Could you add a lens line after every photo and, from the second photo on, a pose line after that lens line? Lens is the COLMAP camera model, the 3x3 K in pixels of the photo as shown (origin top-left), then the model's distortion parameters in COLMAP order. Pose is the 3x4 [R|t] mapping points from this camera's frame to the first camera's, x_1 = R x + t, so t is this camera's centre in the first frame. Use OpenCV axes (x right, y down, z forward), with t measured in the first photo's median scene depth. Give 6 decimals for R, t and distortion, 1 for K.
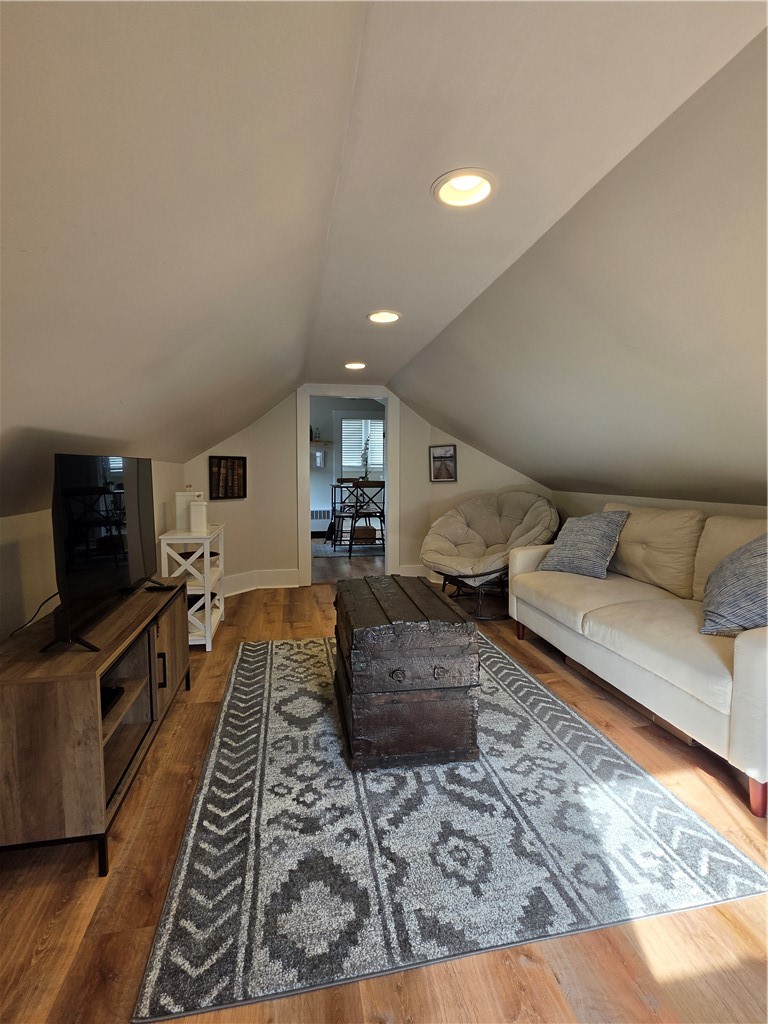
lens RADIAL K [[485.8, 0, 381.2], [0, 485.8, 509.5], [0, 0, 1]] dist [-0.002657, -0.000484]
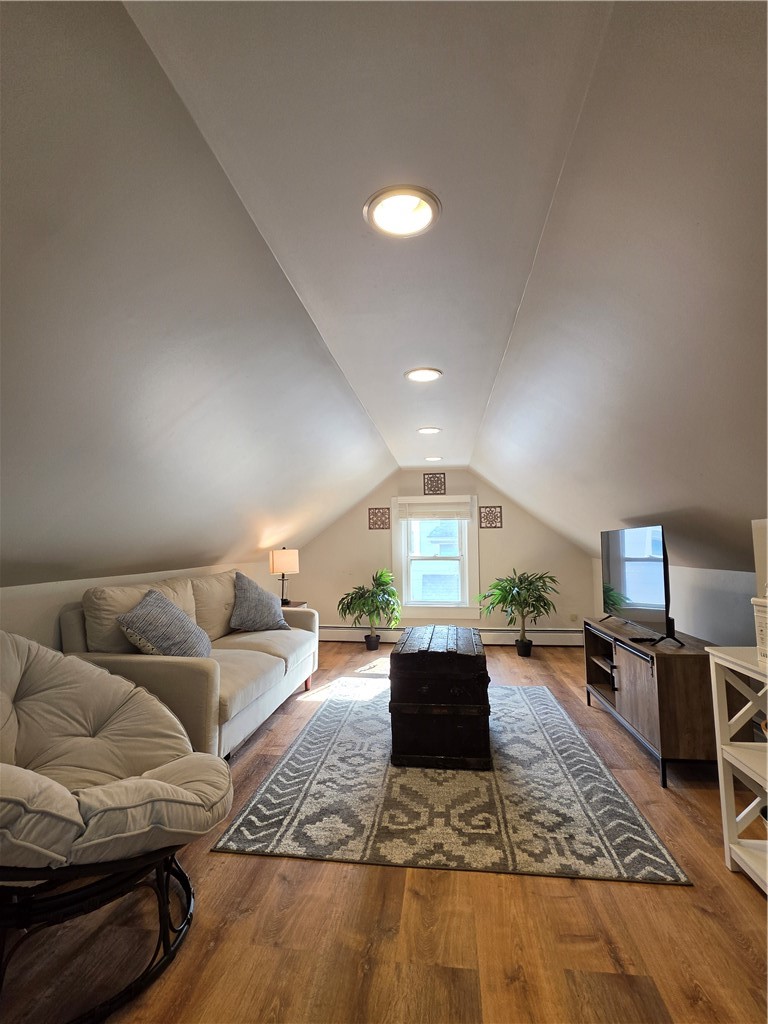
lens RADIAL K [[485.8, 0, 384.4], [0, 485.8, 511.2], [0, 0, 1]] dist [-0.002657, -0.000484]
pose [[-0.953087, 0.033187, 0.300873, -0.201070], [0.036755, 0.999305, 0.006205, -0.151816], [-0.300458, 0.016972, -0.953644, 2.012289]]
